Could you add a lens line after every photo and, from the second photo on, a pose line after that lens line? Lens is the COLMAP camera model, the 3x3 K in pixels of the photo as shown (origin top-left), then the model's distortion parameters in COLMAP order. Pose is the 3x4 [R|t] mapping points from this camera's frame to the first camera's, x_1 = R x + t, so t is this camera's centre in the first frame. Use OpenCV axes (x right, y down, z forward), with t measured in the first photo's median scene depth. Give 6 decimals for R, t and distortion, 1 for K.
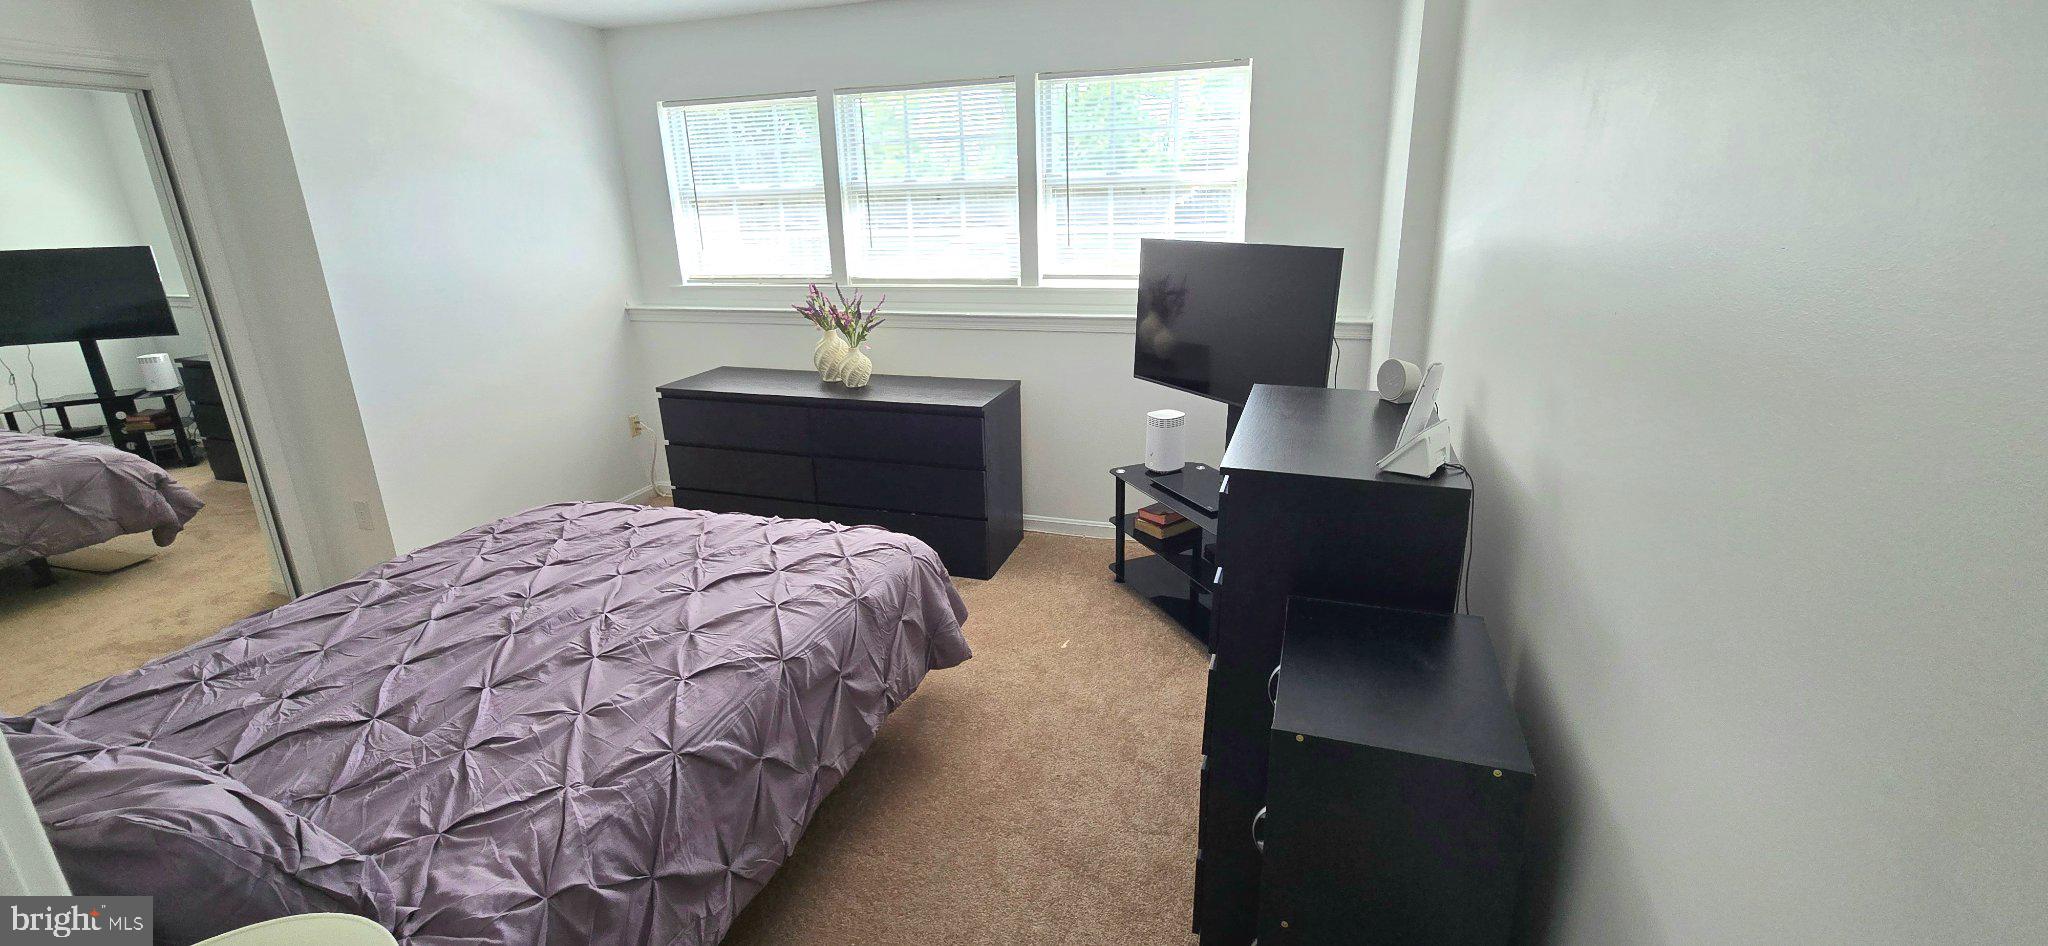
lens RADIAL K [[839.8, 0, 1018.3], [0, 839.8, 445.8], [0, 0, 1]] dist [-0.002243, 0.000611]
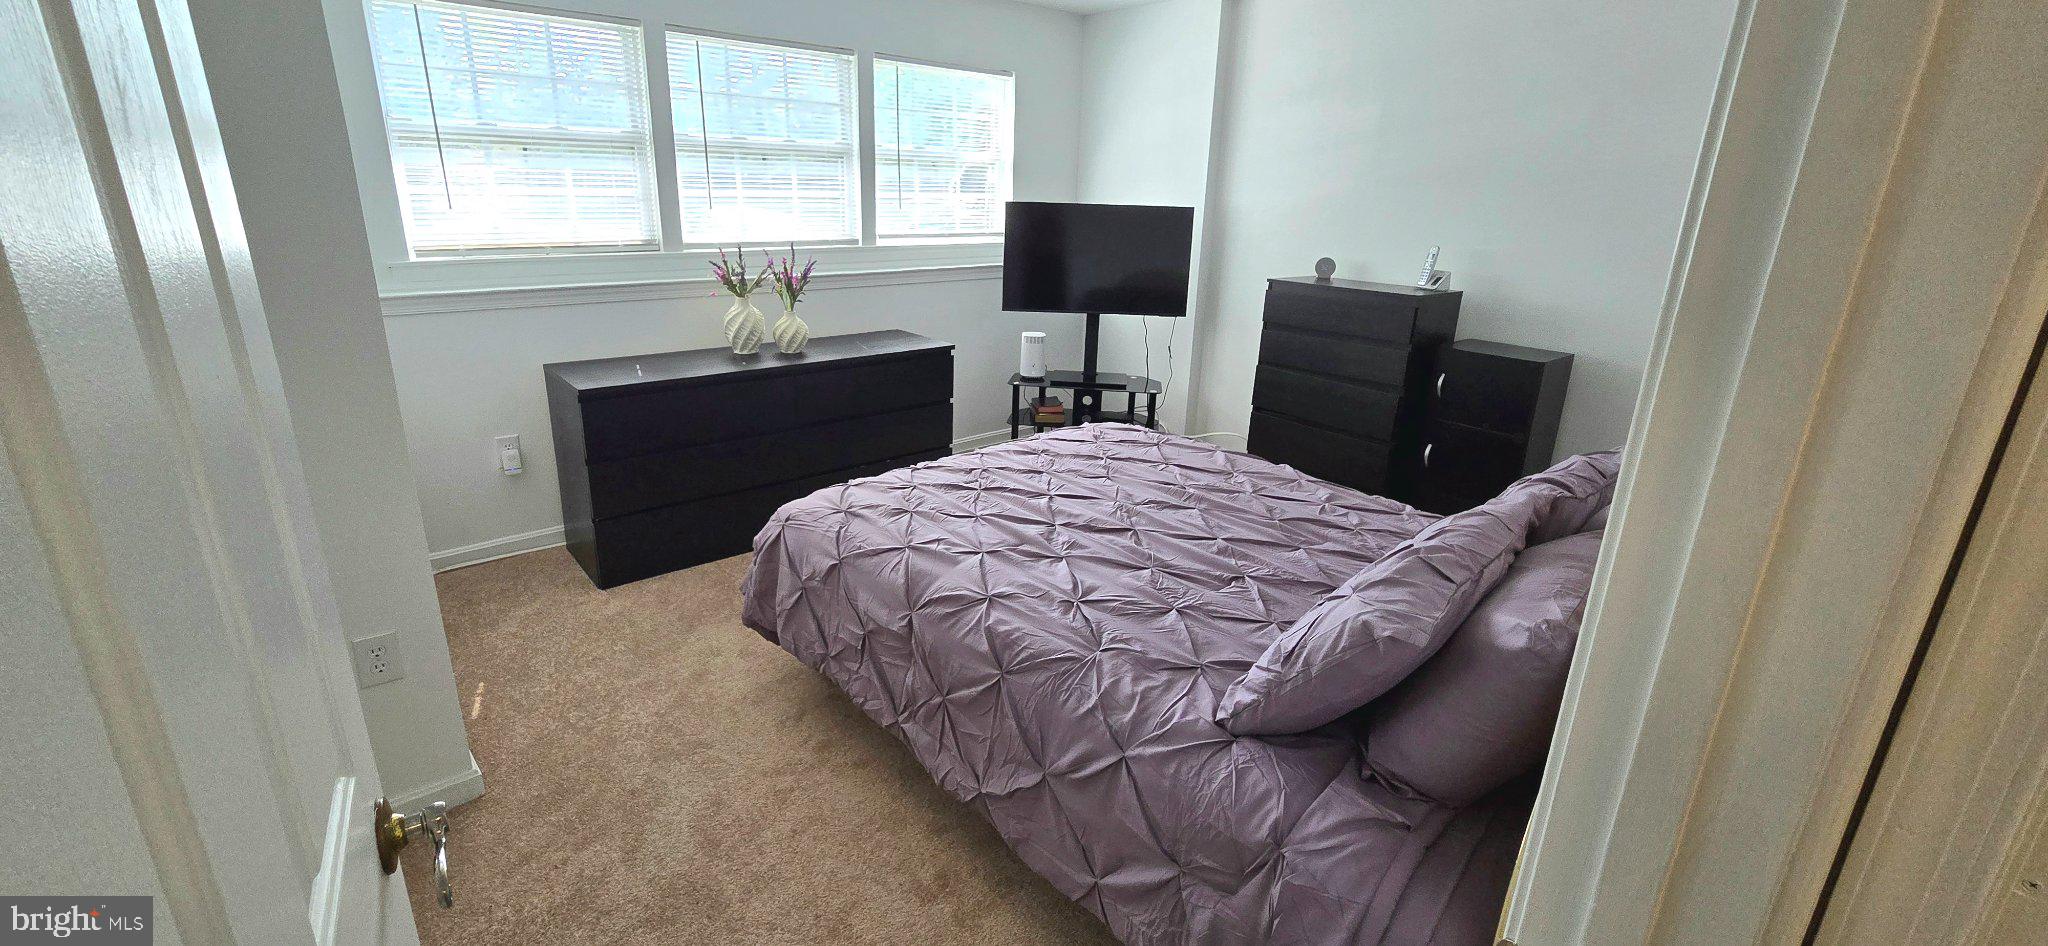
lens RADIAL K [[833.1, 0, 1024.1], [0, 833.1, 461.5], [0, 0, 1]] dist [-0.000481, -0.005010]
pose [[0.521736, -0.235976, 0.819821, -0.870144], [0.191340, 0.968868, 0.157109, -0.048139], [-0.831373, 0.074895, 0.550645, 0.250121]]
